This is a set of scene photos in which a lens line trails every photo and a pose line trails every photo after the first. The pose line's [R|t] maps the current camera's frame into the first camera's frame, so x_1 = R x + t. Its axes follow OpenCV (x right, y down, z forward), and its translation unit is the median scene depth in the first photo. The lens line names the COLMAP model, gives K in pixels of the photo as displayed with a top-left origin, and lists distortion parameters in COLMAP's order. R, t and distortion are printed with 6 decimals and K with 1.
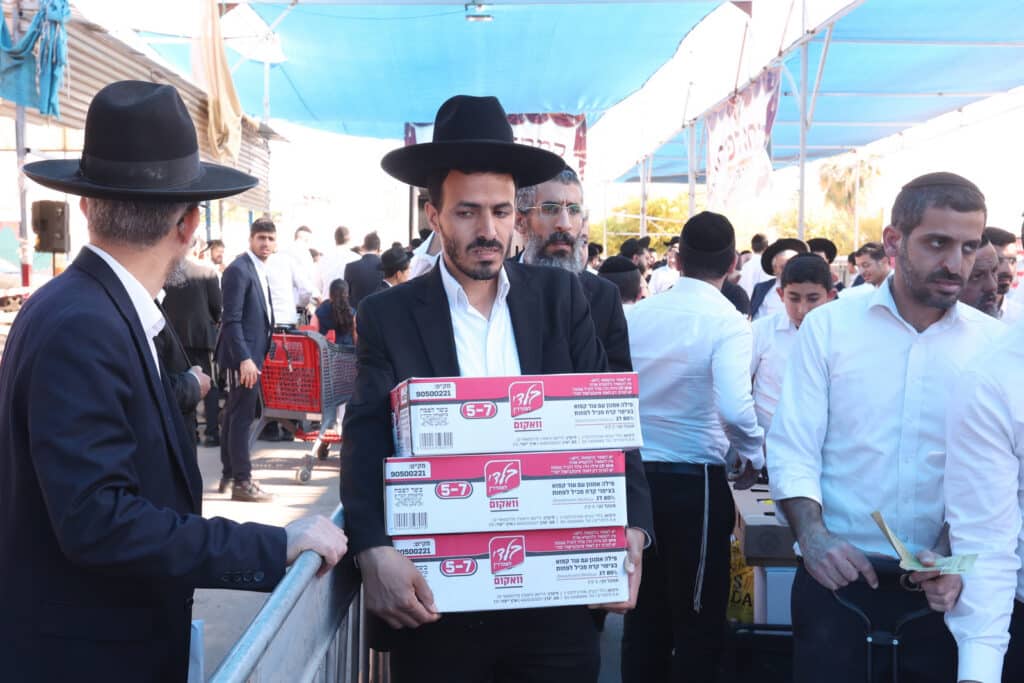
lens RADIAL K [[1023.1, 0, 512.0], [0, 1023.1, 341.5], [0, 0, 1]] dist [0.002470, 0.222927]
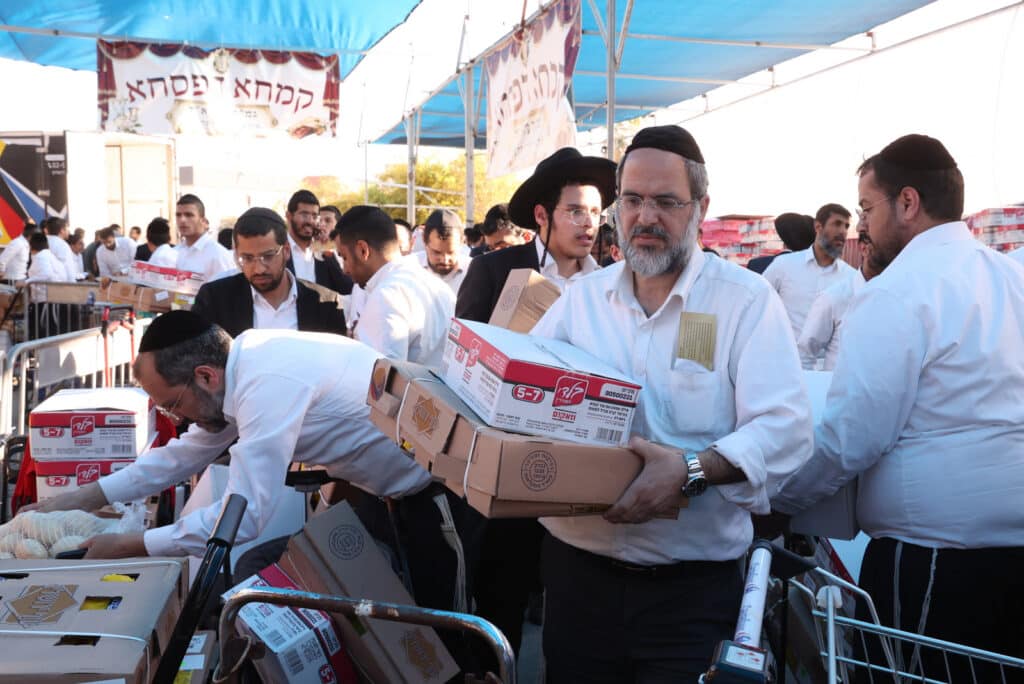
lens RADIAL K [[1155.9, 0, 512.0], [0, 1155.9, 342.0], [0, 0, 1]] dist [0.001400, 0.314368]
pose [[0.978039, -0.007199, 0.208299, 0.022000], [0.004916, 0.999922, 0.011475, -0.009732], [-0.208365, -0.010199, 0.977998, 0.123210]]
